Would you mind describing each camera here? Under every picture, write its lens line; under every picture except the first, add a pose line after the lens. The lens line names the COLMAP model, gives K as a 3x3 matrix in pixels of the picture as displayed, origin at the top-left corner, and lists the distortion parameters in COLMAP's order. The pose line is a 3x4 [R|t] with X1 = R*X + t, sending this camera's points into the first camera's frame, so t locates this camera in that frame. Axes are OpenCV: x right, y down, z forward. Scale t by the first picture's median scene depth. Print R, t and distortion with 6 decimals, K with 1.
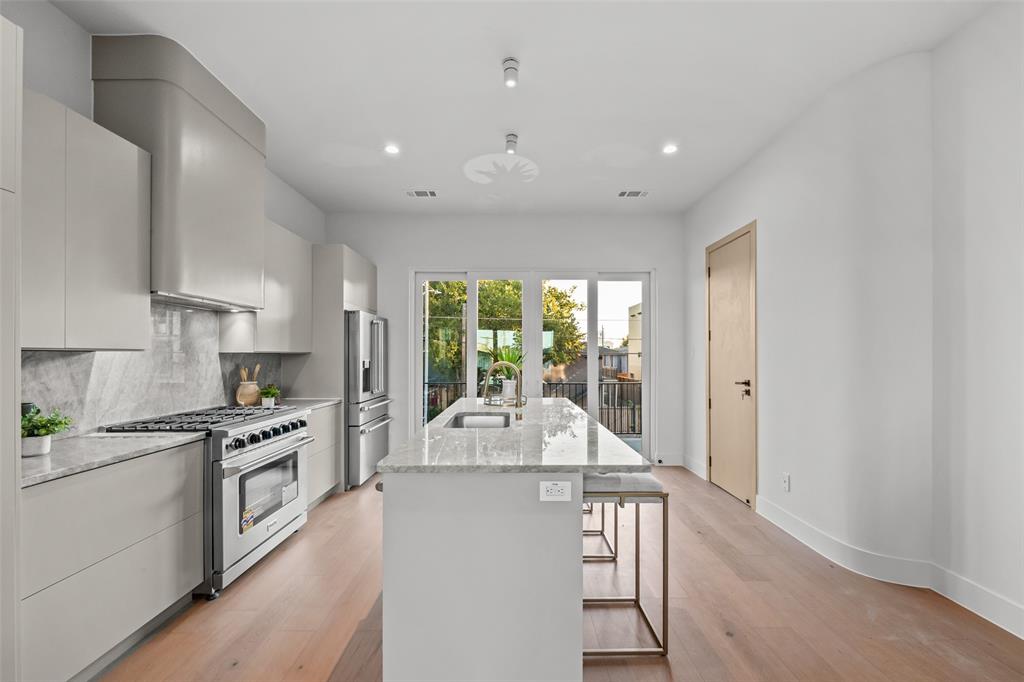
lens RADIAL K [[414.7, 0, 516.5], [0, 414.7, 355.2], [0, 0, 1]] dist [0.002417, 0.000177]
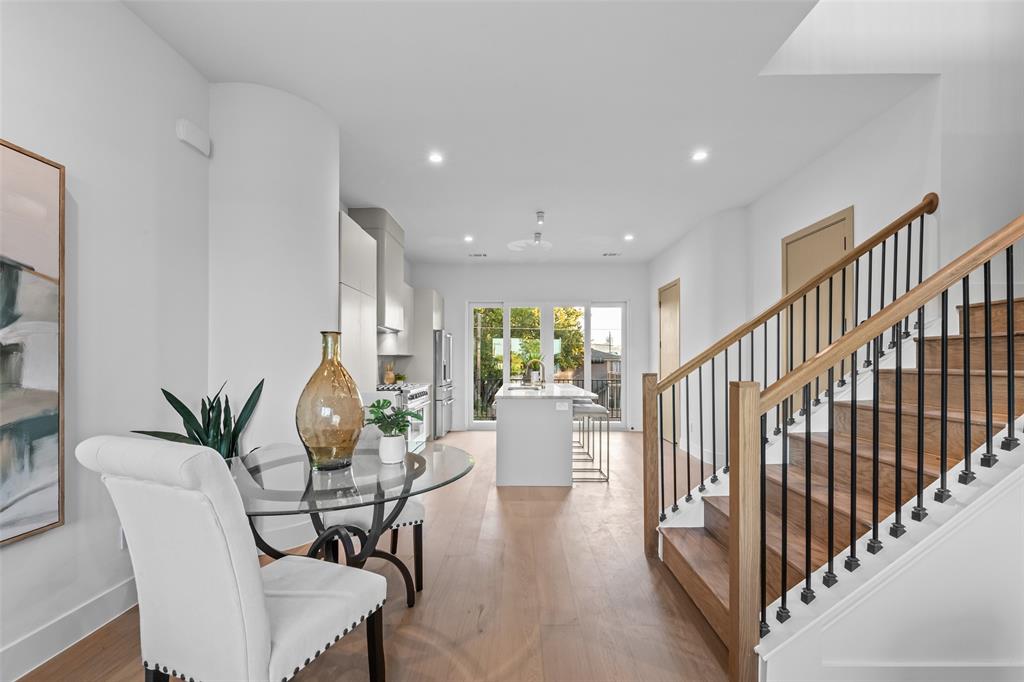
lens RADIAL K [[414.7, 0, 514.7], [0, 414.7, 359.7], [0, 0, 1]] dist [0.002417, 0.000177]
pose [[0.999741, -0.000317, -0.022738, -0.063052], [0.000216, 0.999990, -0.004454, 0.019895], [0.022739, 0.004448, 0.999732, -0.696649]]
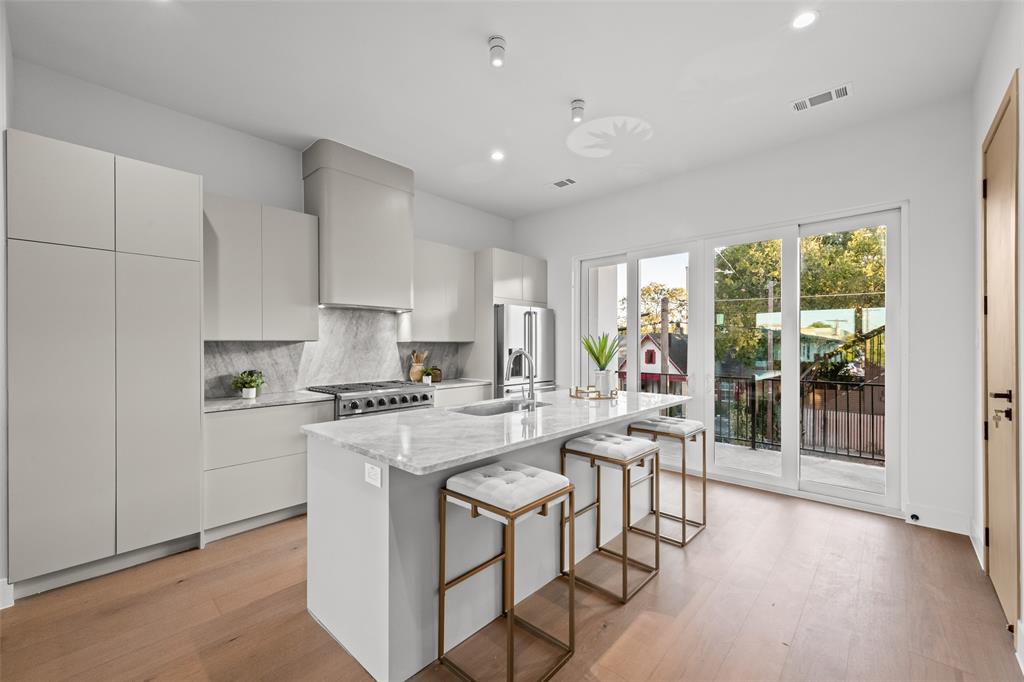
lens RADIAL K [[414.7, 0, 509.5], [0, 414.7, 346.2], [0, 0, 1]] dist [0.002417, 0.000177]
pose [[0.728943, 0.001038, -0.684574, 0.448208], [0.003430, 0.999981, 0.005168, 0.001559], [0.684566, -0.006115, 0.728925, 0.206301]]
